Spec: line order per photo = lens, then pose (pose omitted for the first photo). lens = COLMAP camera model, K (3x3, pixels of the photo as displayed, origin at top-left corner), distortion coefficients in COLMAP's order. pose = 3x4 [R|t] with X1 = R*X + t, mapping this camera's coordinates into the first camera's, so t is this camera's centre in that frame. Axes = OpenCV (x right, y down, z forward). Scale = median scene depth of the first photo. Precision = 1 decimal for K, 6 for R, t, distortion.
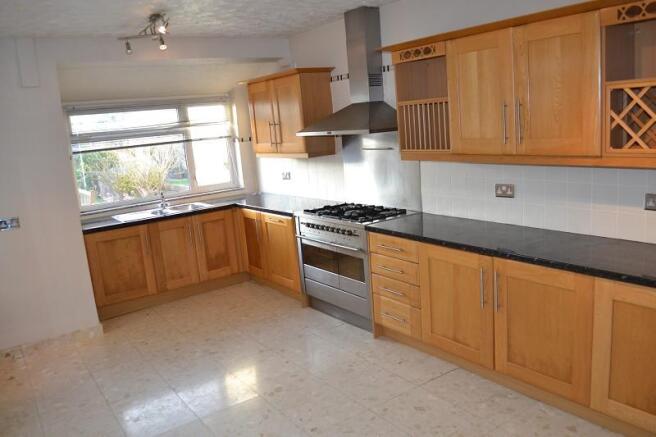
lens RADIAL K [[534.3, 0, 329.0], [0, 534.3, 219.9], [0, 0, 1]] dist [-0.069083, -0.003307]
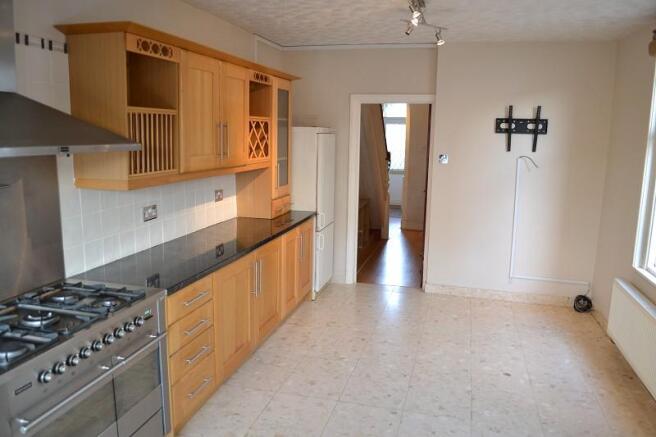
lens RADIAL K [[534.3, 0, 328.0], [0, 534.3, 220.9], [0, 0, 1]] dist [-0.069083, -0.003307]
pose [[-0.647766, -0.058938, 0.759556, -0.413137], [0.176062, 0.958433, 0.224520, -0.136400], [-0.741216, 0.279165, -0.610463, 0.923146]]
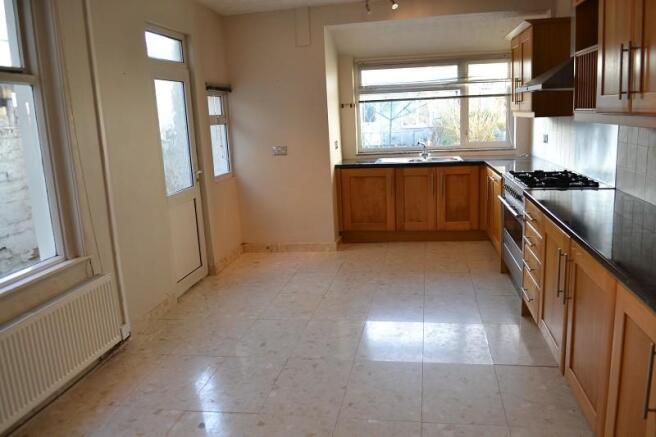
lens RADIAL K [[534.3, 0, 329.7], [0, 534.3, 217.2], [0, 0, 1]] dist [-0.069083, -0.003307]
pose [[0.701355, 0.182498, -0.689054, 0.347950], [-0.141698, 0.983073, 0.116143, -0.001061], [0.698587, 0.016180, 0.715343, 0.092851]]
